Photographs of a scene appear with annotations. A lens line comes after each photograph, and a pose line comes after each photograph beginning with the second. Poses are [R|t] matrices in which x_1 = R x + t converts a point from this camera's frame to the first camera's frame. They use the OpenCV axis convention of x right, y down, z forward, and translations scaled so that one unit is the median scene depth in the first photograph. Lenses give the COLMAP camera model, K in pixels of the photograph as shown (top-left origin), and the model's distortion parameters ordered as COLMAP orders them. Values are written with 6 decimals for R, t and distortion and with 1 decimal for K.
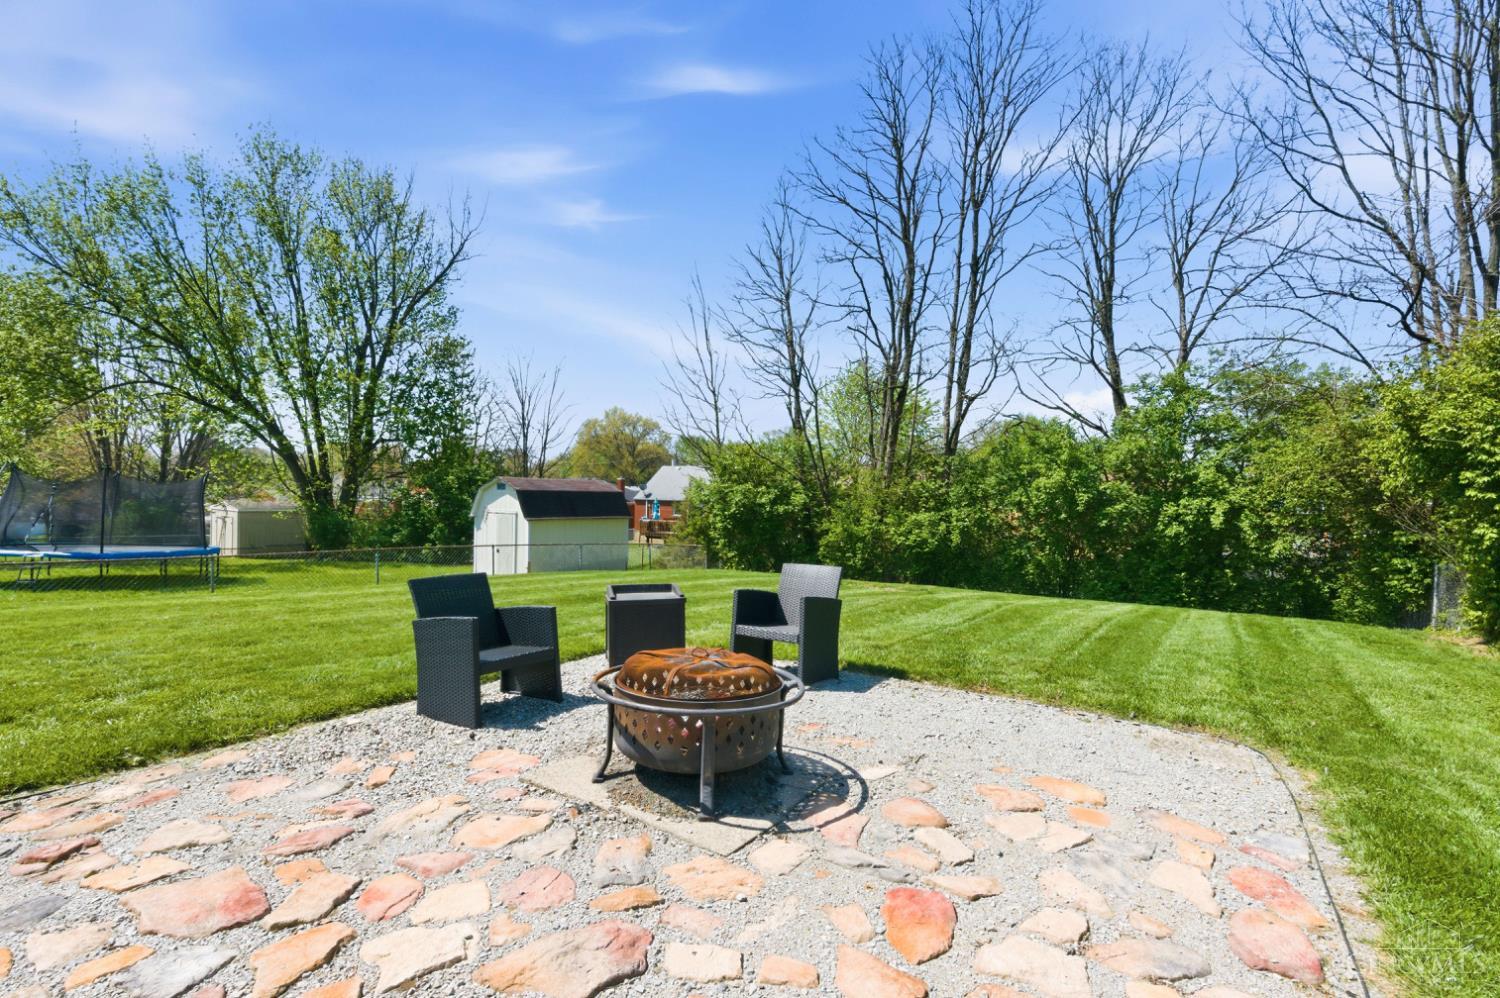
lens RADIAL K [[672.5, 0, 750.0], [0, 672.5, 499.0], [0, 0, 1]] dist [0.000914, 0.000434]
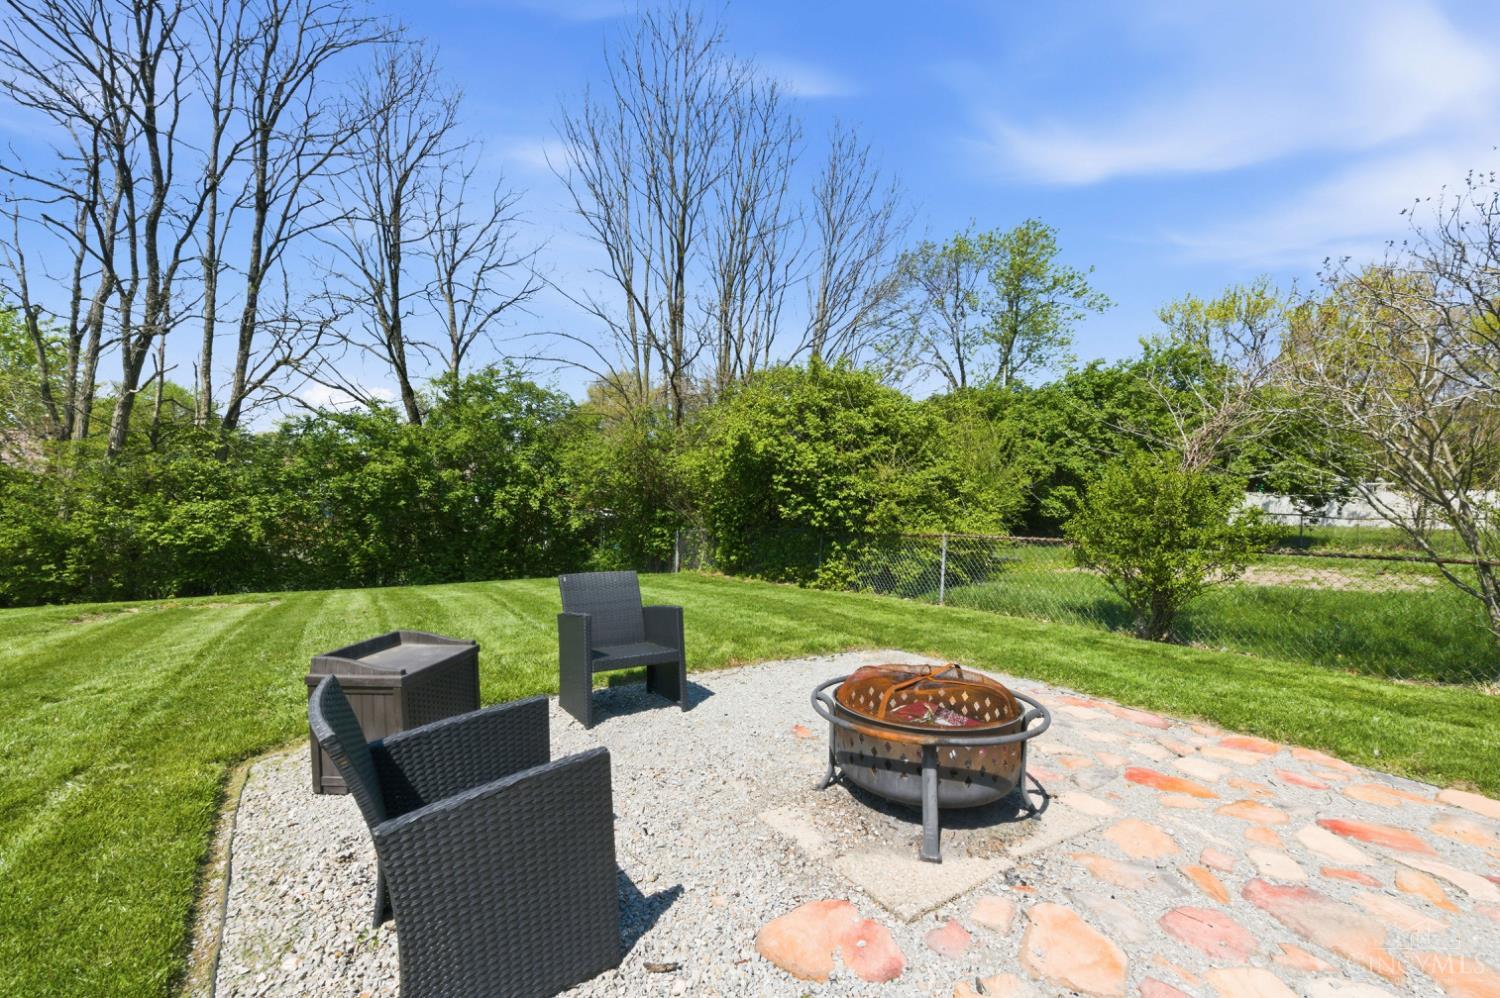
lens RADIAL K [[632.1, 0, 750.0], [0, 632.1, 499.0], [0, 0, 1]] dist [-0.002562, -0.000392]
pose [[0.401897, -0.014011, 0.915578, -0.155020], [-0.010835, 0.999740, 0.020055, -0.003895], [-0.915621, -0.017980, 0.401641, 0.140602]]
